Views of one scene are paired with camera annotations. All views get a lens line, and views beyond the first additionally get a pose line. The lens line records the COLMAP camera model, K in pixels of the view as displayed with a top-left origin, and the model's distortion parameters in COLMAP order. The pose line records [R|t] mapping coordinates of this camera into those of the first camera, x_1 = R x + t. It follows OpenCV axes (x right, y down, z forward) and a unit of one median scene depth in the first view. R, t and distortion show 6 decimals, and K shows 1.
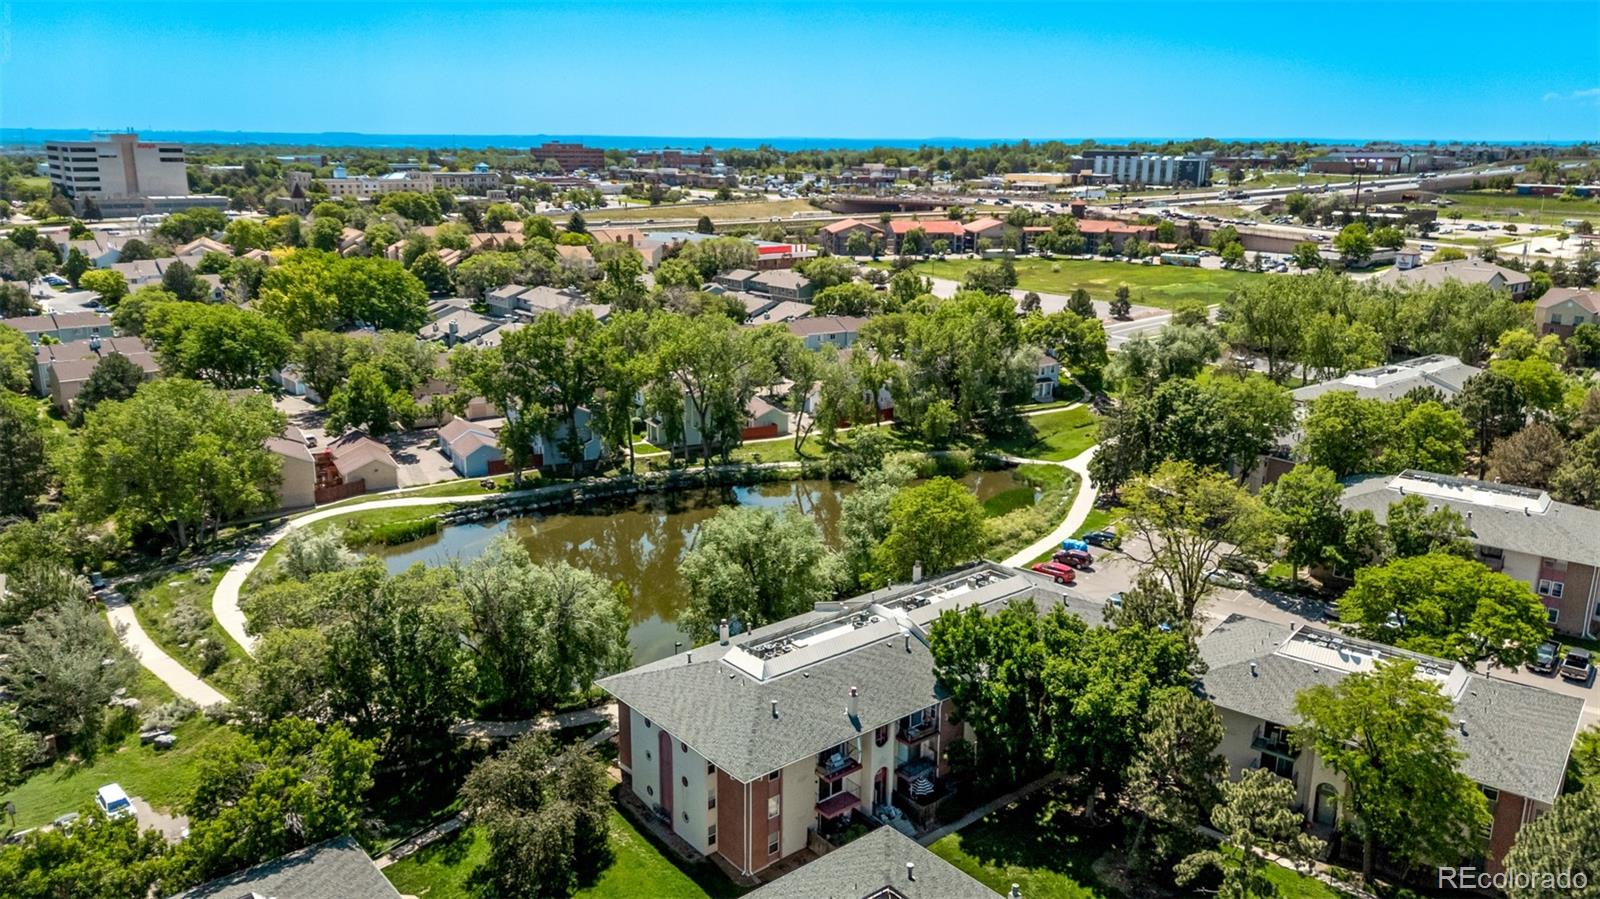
lens RADIAL K [[1193.5, 0, 800.0], [0, 1193.5, 449.5], [0, 0, 1]] dist [0.091303, -0.095352]
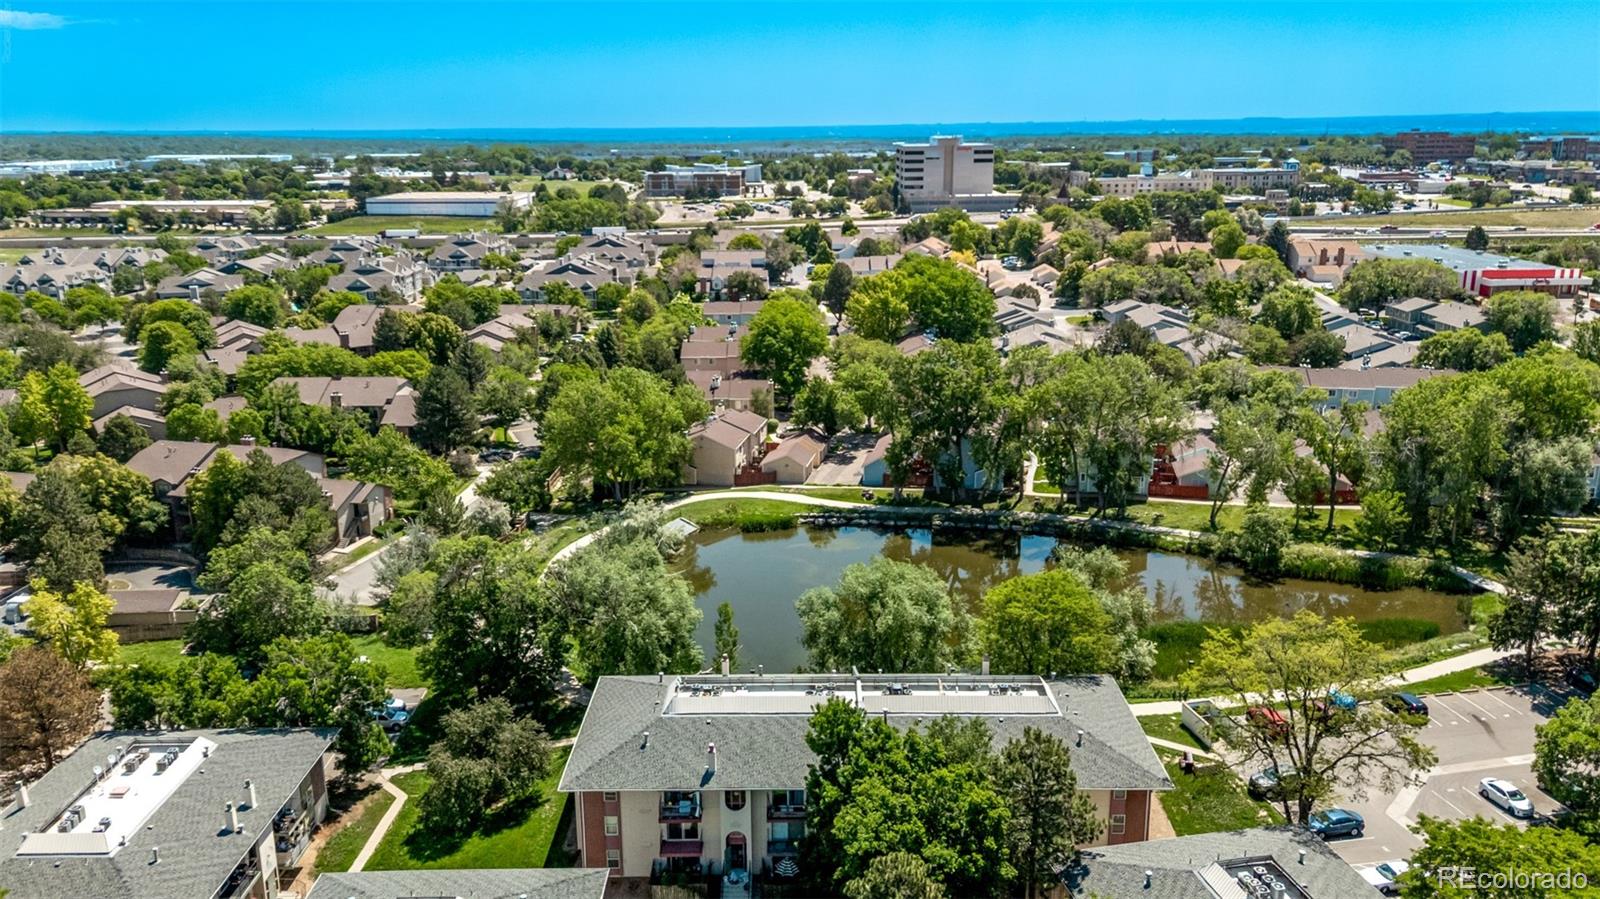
lens RADIAL K [[1245.4, 0, 800.0], [0, 1245.4, 449.5], [0, 0, 1]] dist [0.027557, -0.002904]
pose [[0.751576, 0.152177, -0.641853, 0.378178], [-0.148193, 0.987106, 0.060507, -0.065214], [0.642784, 0.049642, 0.764437, 0.104211]]
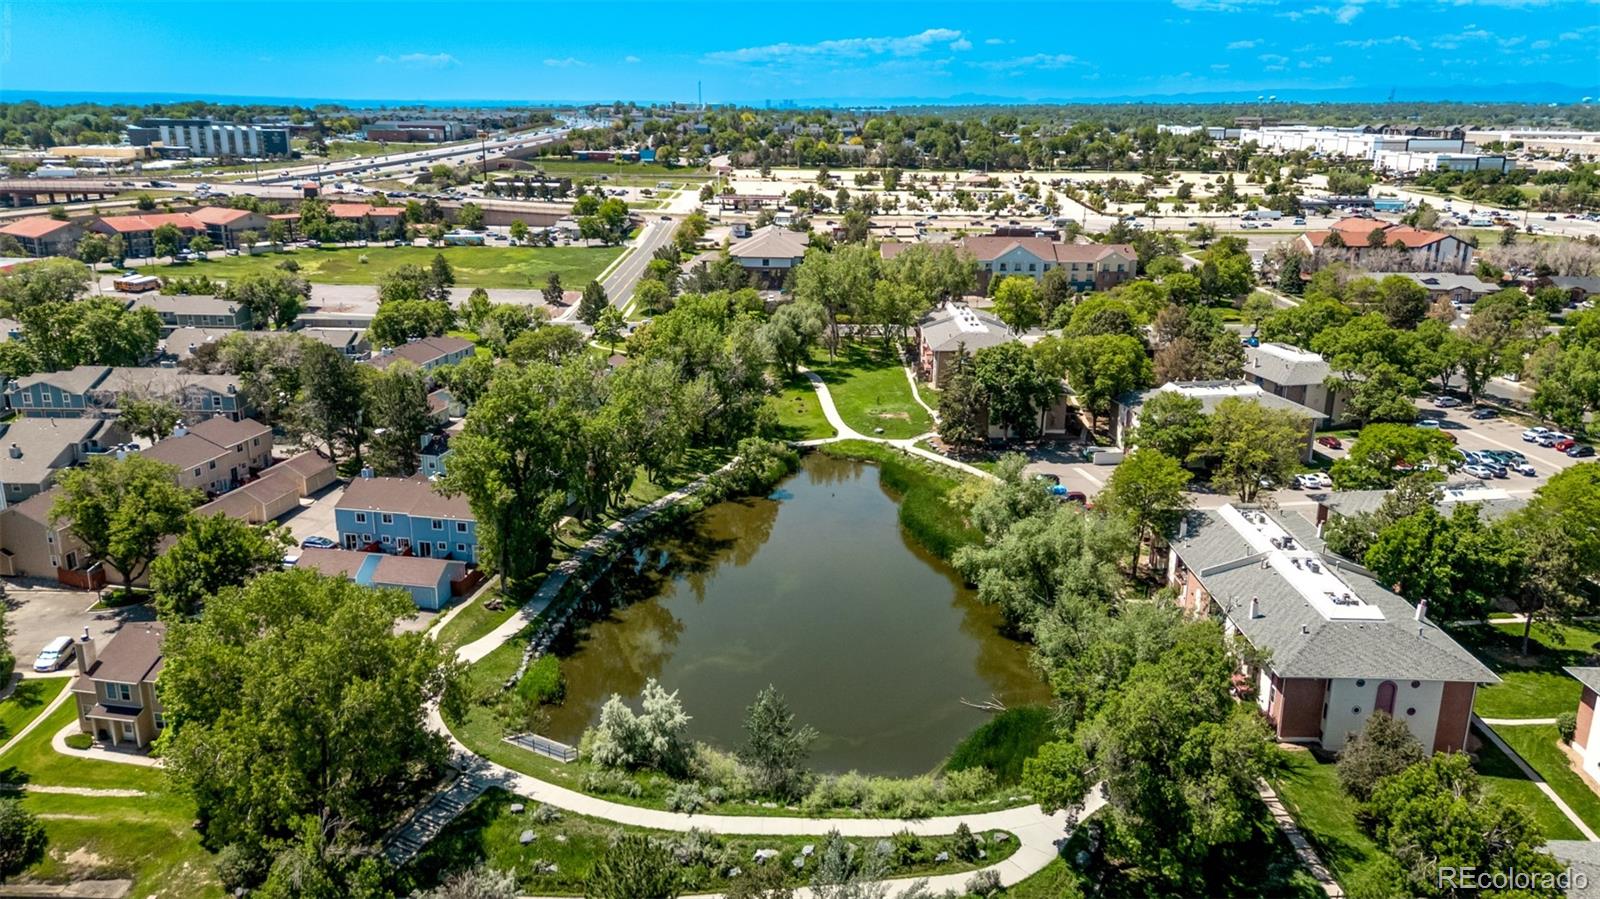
lens RADIAL K [[1192.0, 0, 836.9], [0, 1192.0, 448.7], [0, 0, 1]] dist [0.068416, -0.054050]
pose [[0.648576, -0.212149, 0.730987, -0.631274], [0.188474, 0.975226, 0.115806, -0.114071], [-0.737446, 0.062663, 0.672493, 0.279661]]
